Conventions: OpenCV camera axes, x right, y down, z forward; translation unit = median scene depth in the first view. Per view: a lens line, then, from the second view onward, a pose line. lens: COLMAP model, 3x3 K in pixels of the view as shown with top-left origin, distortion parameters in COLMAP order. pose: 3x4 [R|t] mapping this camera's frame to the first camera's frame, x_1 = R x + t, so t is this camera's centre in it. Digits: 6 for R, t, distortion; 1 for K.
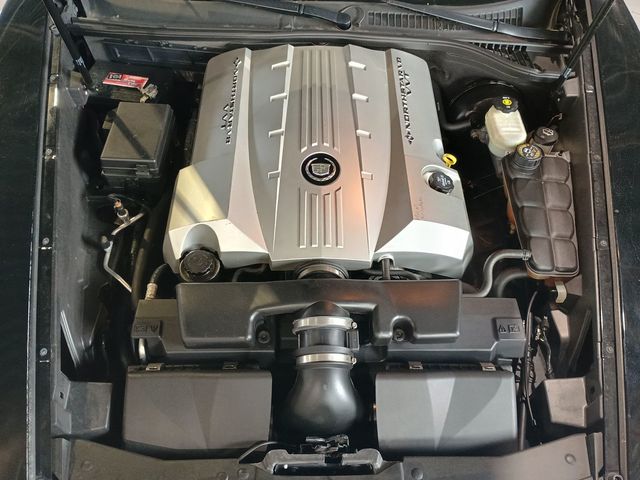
lens RADIAL K [[564.2, 0, 321.9], [0, 564.2, 243.0], [0, 0, 1]] dist [0.031089, -0.041834]
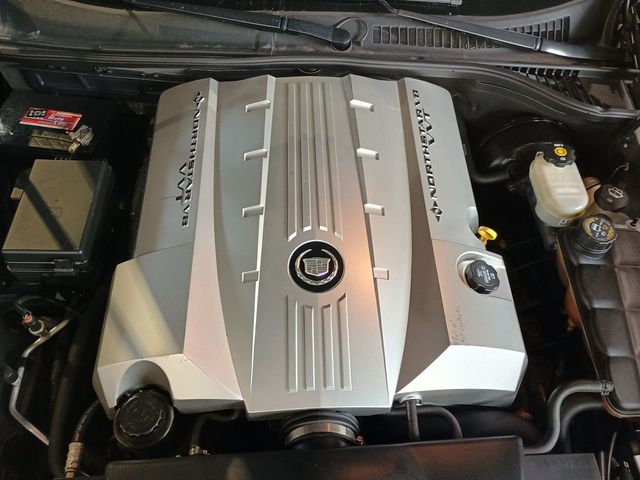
lens RADIAL K [[564.2, 0, 317.9], [0, 564.2, 236.6], [0, 0, 1]] dist [0.031089, -0.041834]
pose [[0.999570, -0.011380, 0.027021, -0.018959], [0.010342, 0.999215, 0.038252, -0.194924], [-0.027435, -0.037956, 0.998903, 0.293972]]
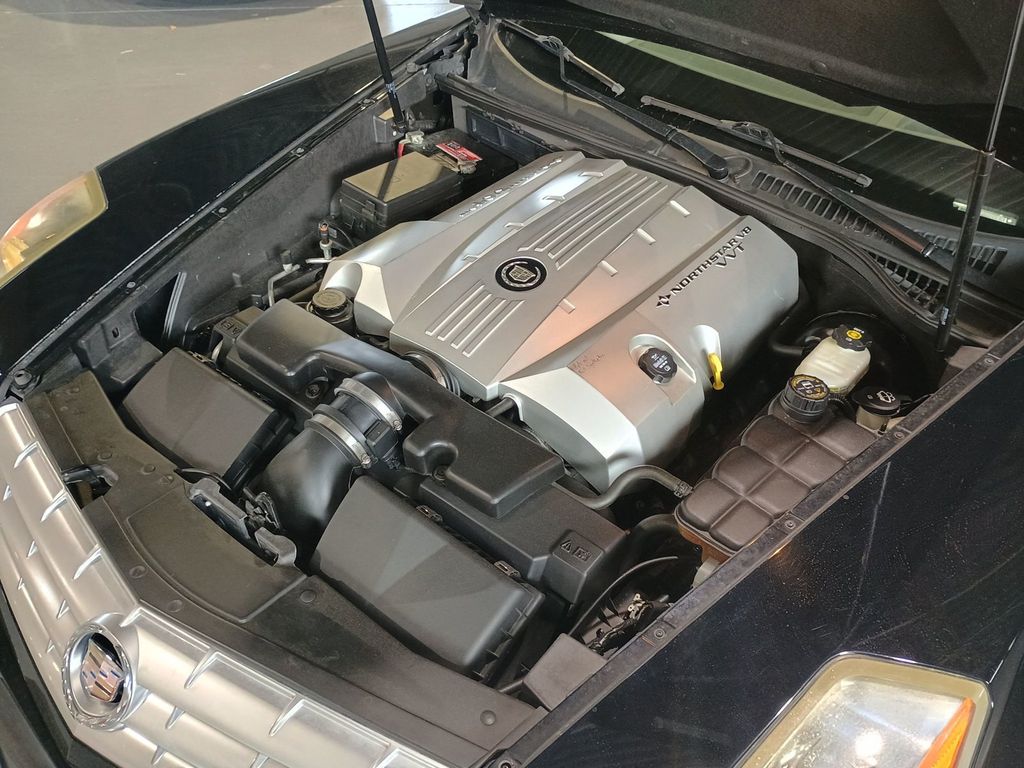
lens RADIAL K [[902.7, 0, 518.5], [0, 902.7, 388.5], [0, 0, 1]] dist [0.031089, -0.041834]
pose [[0.764832, 0.420919, -0.487708, 0.648513], [-0.530505, 0.841015, -0.106105, 0.127610], [0.365508, 0.339885, 0.866535, 0.000888]]
